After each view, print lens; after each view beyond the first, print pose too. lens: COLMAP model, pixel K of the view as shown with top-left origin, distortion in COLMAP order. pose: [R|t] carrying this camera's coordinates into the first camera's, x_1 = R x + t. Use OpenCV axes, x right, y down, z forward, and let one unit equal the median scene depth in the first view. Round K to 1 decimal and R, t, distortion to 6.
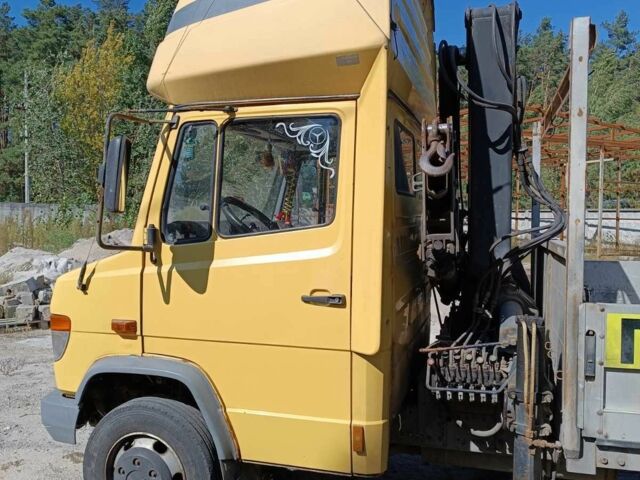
lens RADIAL K [[616.6, 0, 320.0], [0, 616.6, 240.0], [0, 0, 1]] dist [-0.000436, -0.001189]
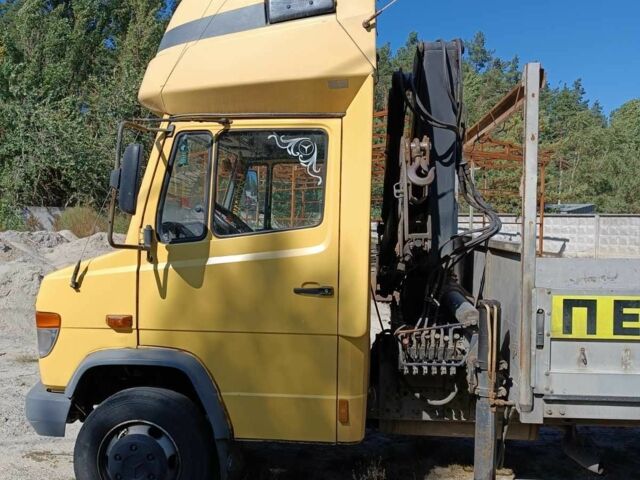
lens RADIAL K [[616.6, 0, 320.0], [0, 616.6, 240.0], [0, 0, 1]] dist [-0.000436, -0.001189]
pose [[0.978905, -0.002183, 0.204303, -0.202972], [0.003121, 0.999986, -0.004270, 0.006382], [-0.204290, 0.004818, 0.978898, -0.115535]]
